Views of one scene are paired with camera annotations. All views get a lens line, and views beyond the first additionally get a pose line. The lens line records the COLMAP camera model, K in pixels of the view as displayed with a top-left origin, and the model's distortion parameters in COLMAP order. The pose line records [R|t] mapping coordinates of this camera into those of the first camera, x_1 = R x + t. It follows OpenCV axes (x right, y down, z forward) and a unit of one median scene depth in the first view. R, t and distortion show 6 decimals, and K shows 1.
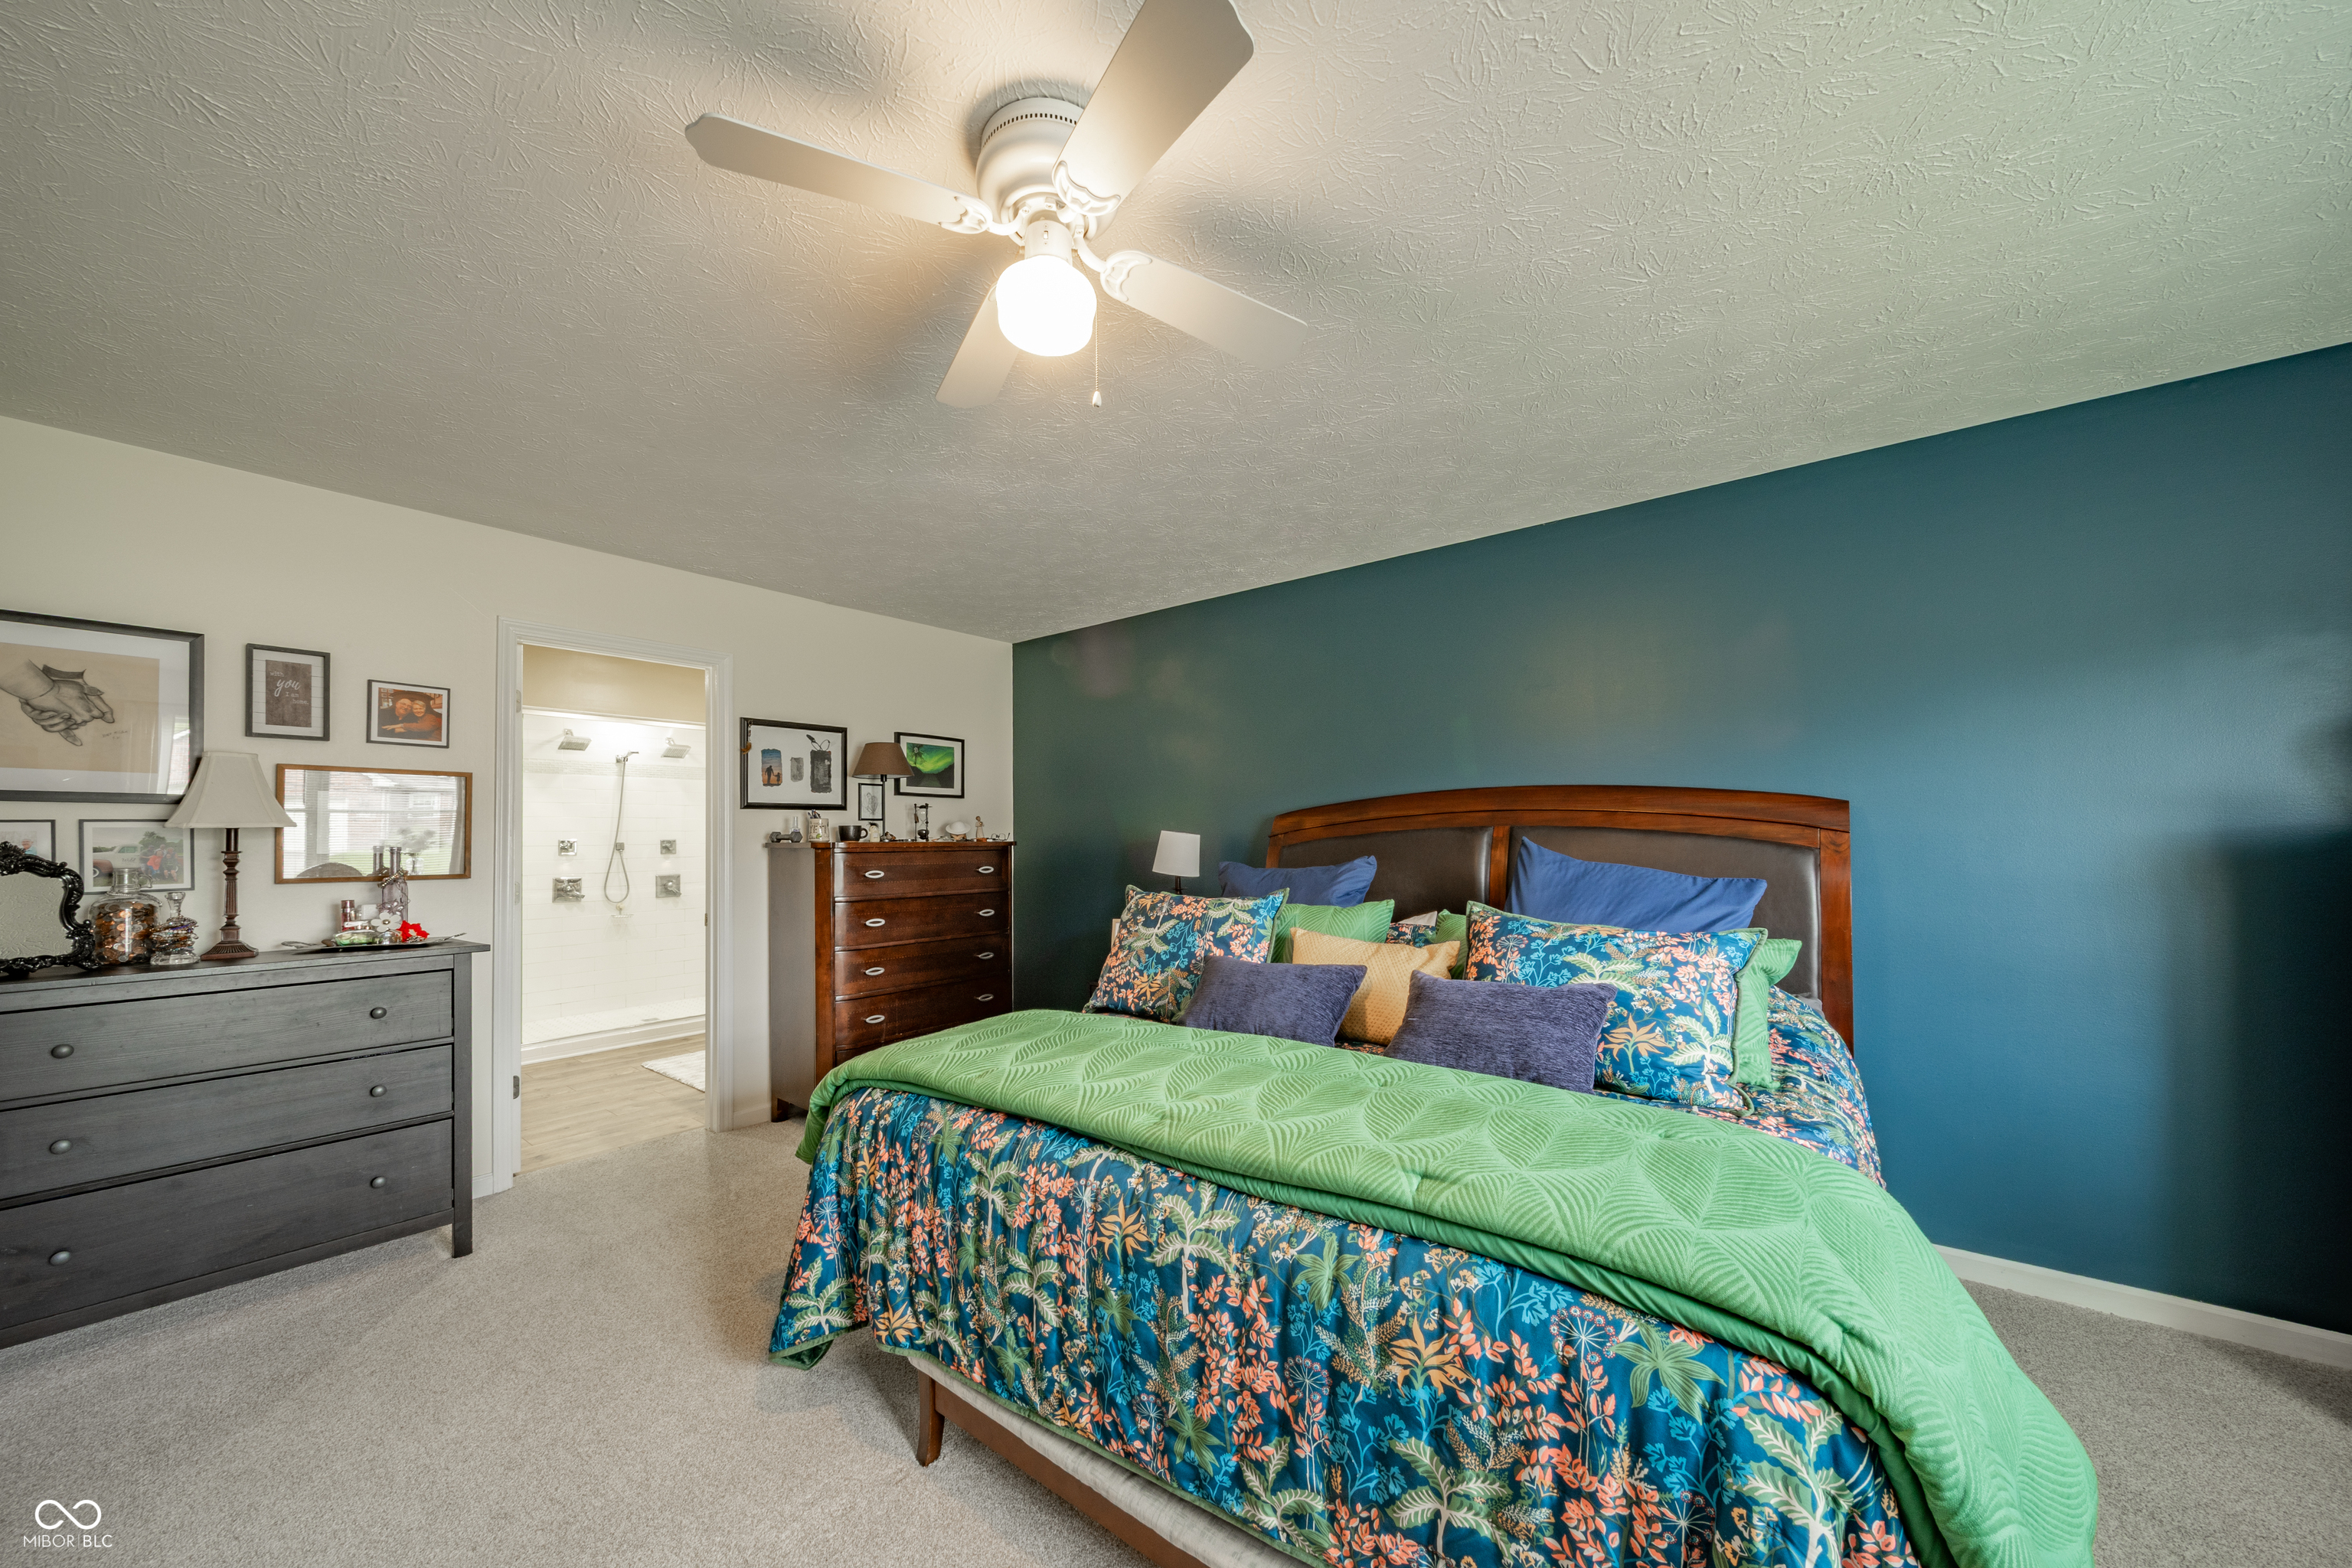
lens RADIAL K [[834.2, 0, 1167.2], [0, 834.2, 822.9], [0, 0, 1]] dist [-0.000385, -0.000280]
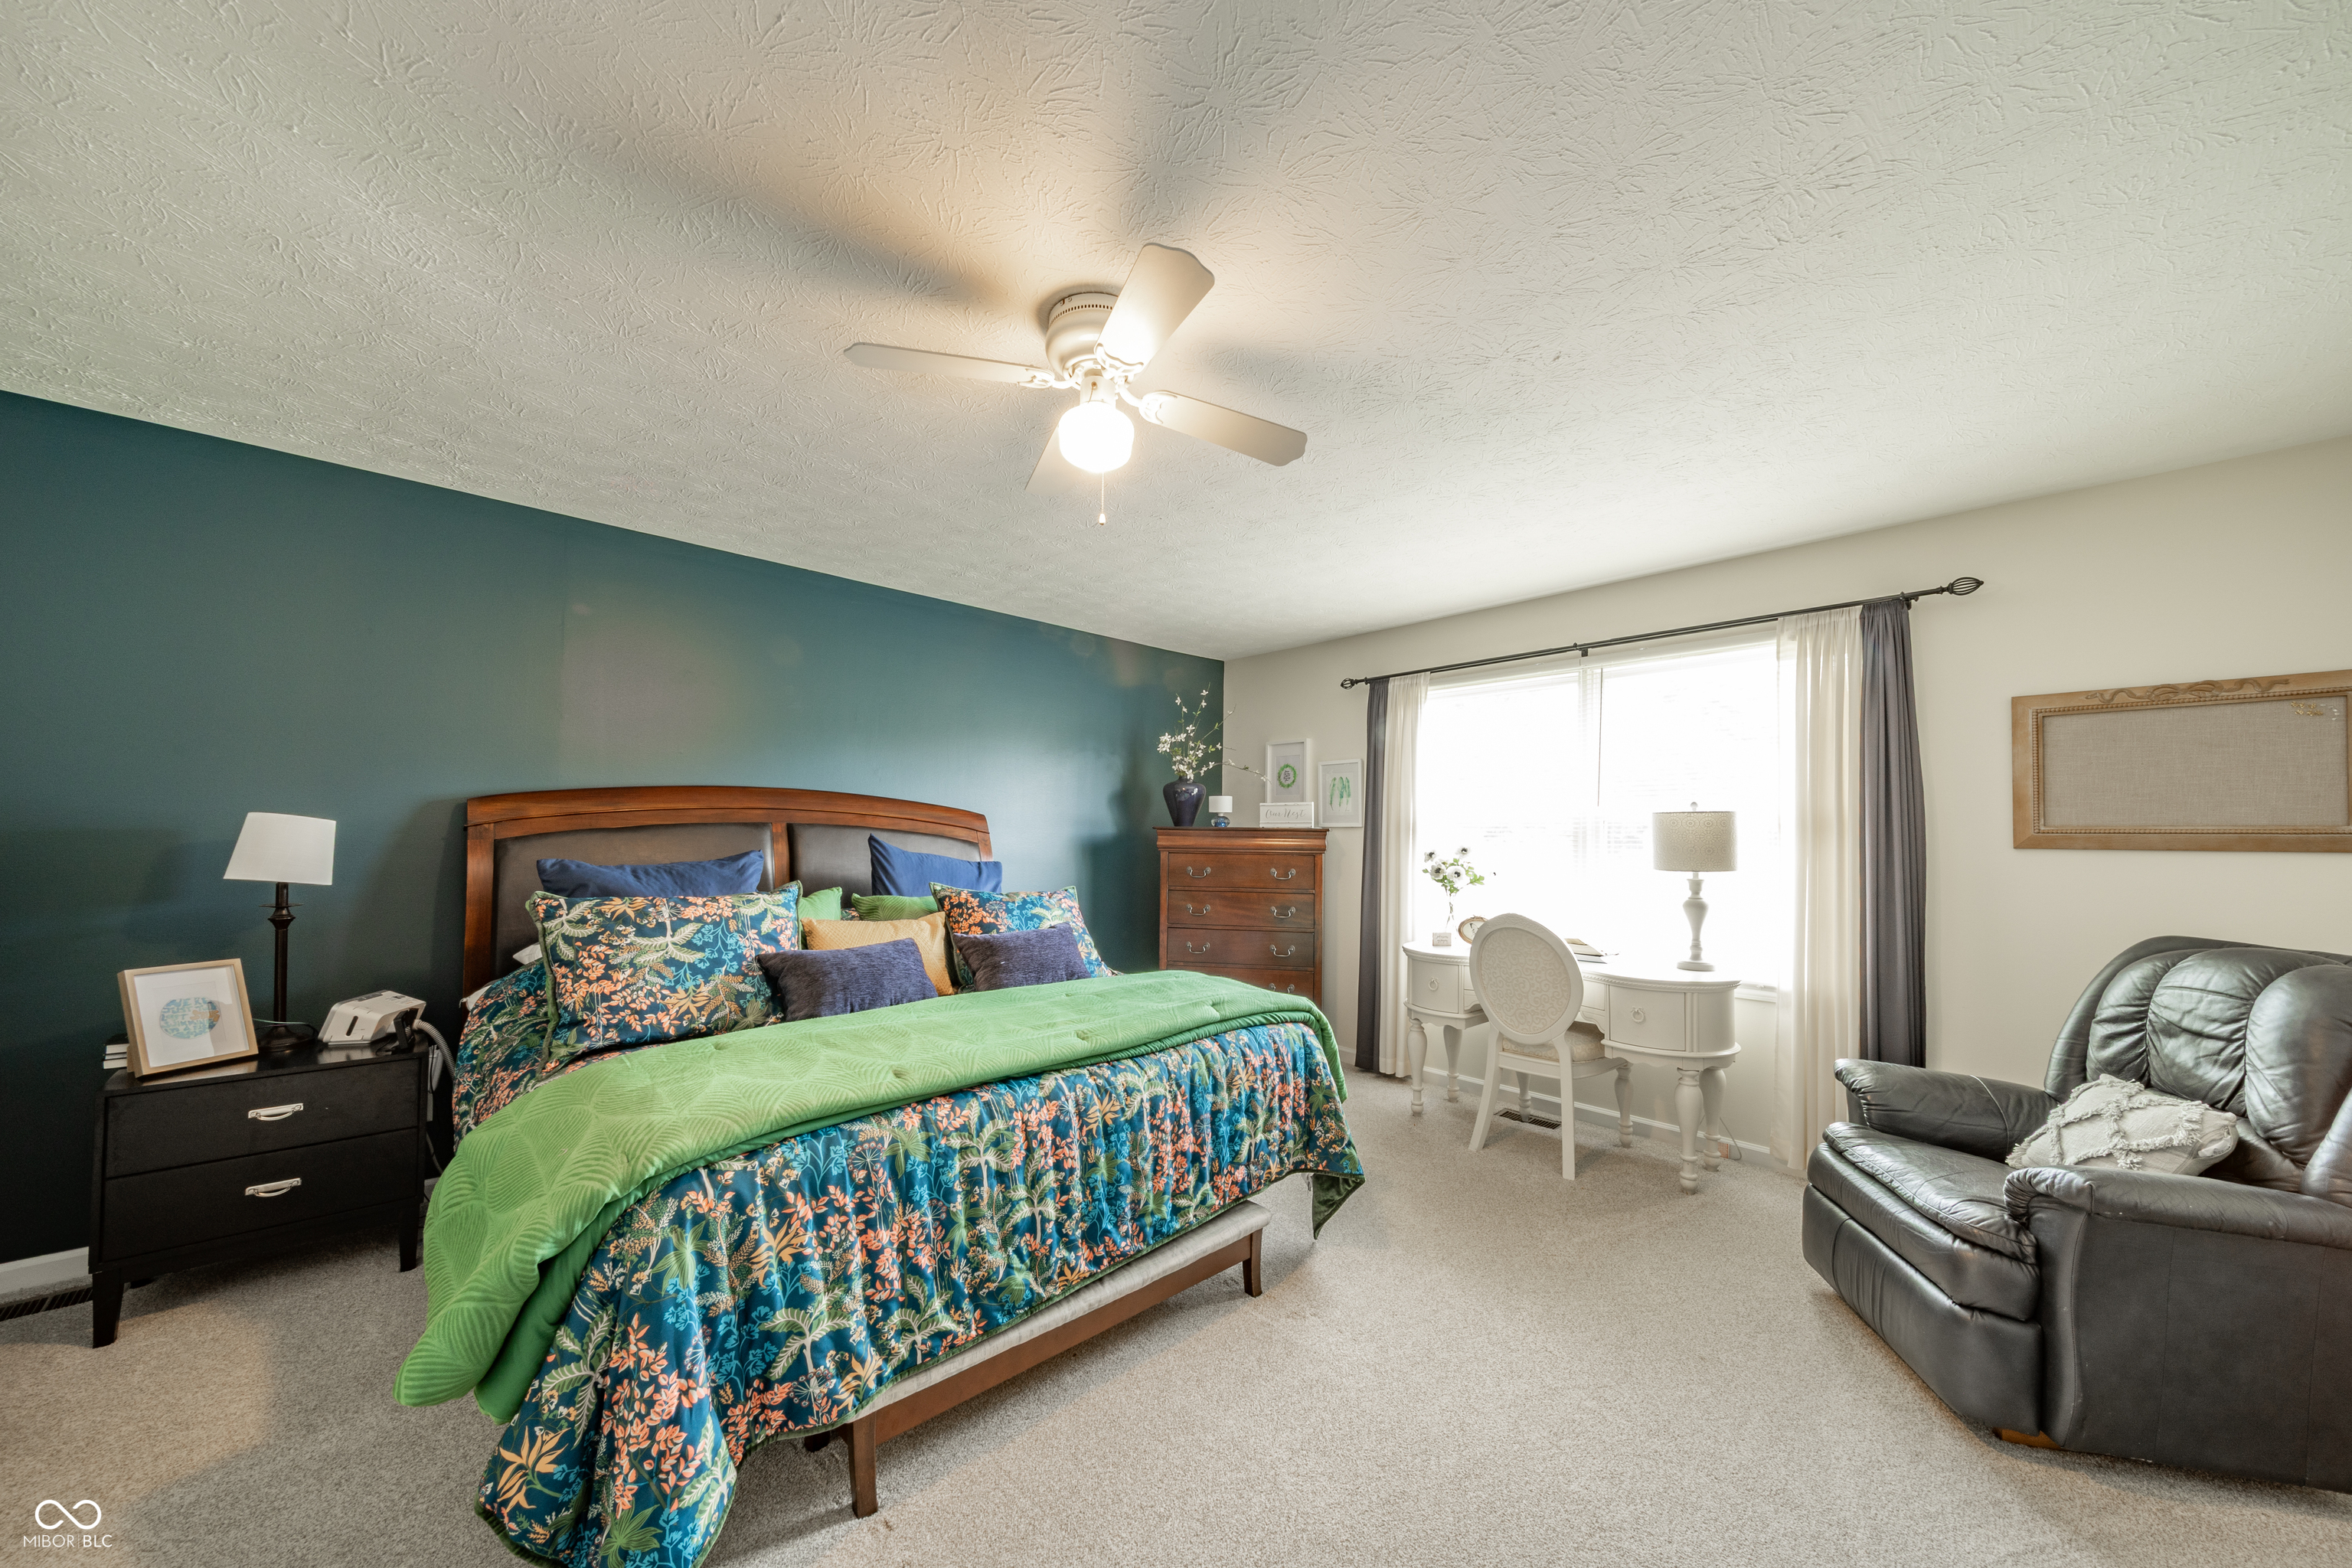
lens RADIAL K [[834.2, 0, 1167.2], [0, 834.2, 822.9], [0, 0, 1]] dist [-0.000385, -0.000280]
pose [[0.145129, 0.024668, 0.989105, -1.330372], [-0.030561, 0.999324, -0.020439, 0.021289], [-0.988941, -0.027262, 0.145785, 0.640196]]
